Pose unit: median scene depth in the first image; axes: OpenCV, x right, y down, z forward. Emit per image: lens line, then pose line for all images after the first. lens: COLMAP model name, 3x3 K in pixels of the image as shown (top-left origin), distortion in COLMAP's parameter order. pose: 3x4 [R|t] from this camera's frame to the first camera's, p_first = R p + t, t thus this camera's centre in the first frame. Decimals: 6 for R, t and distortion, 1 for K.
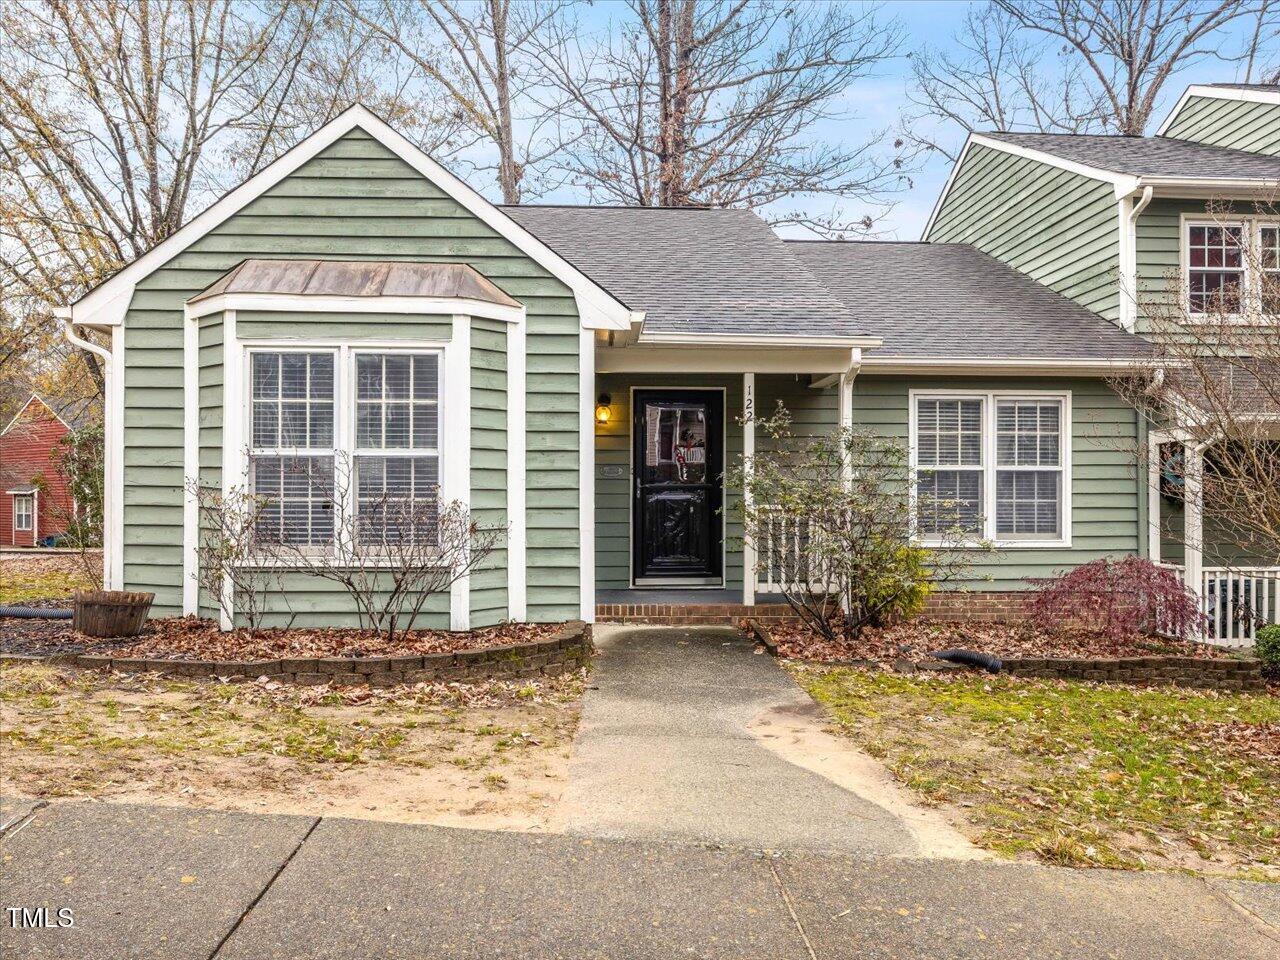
lens RADIAL K [[928.1, 0, 640.0], [0, 928.1, 480.0], [0, 0, 1]] dist [-0.000795, -0.001034]
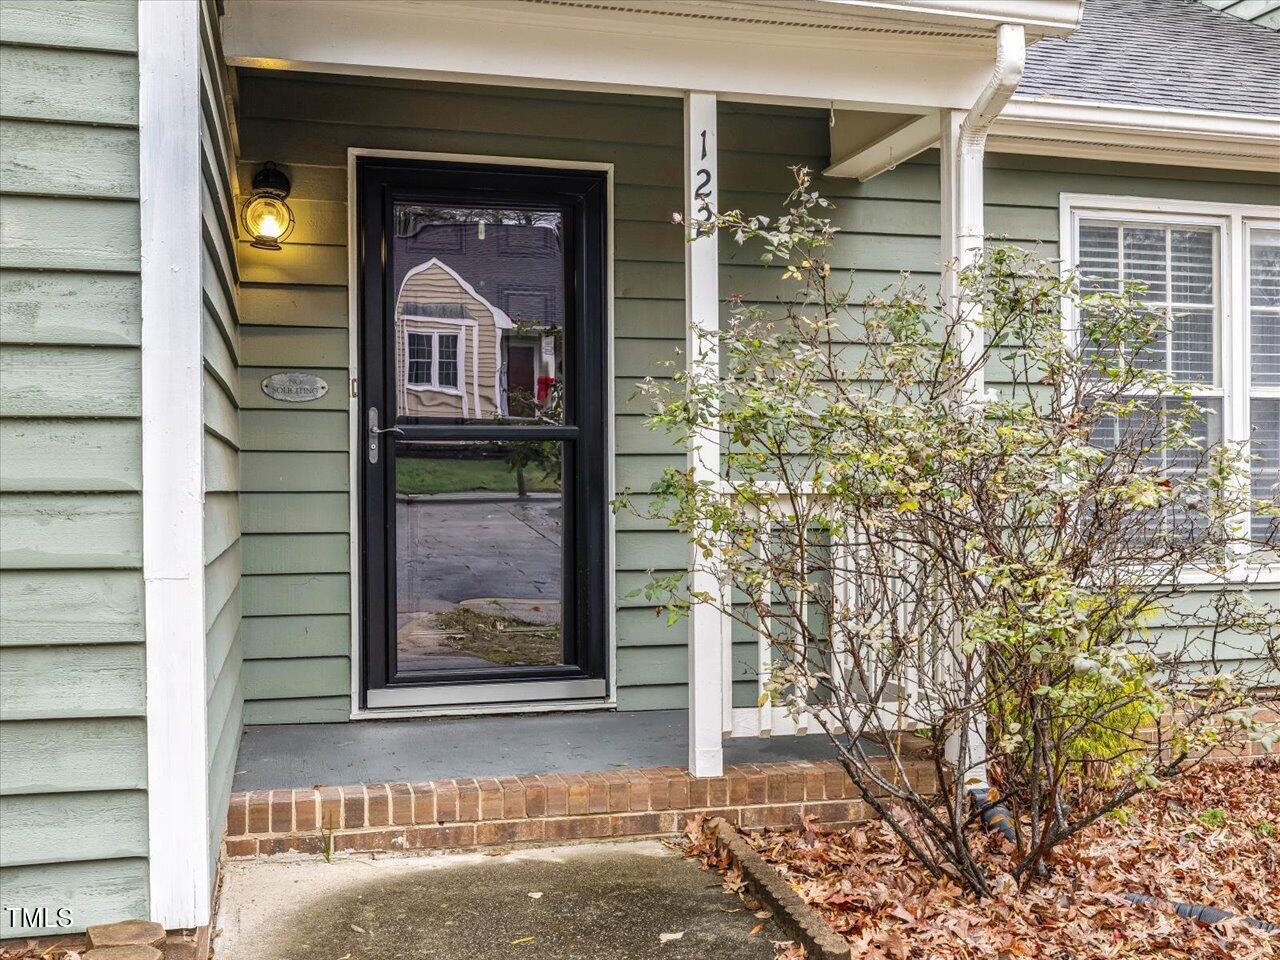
lens RADIAL K [[1376.4, 0, 671.0], [0, 1376.4, 518.8], [0, 0, 1]] dist [-0.014277, -0.017479]
pose [[0.978584, -0.009562, 0.205626, 0.001486], [-0.000558, 0.998794, 0.049099, 0.018815], [-0.205848, -0.048162, 0.977398, 0.600051]]
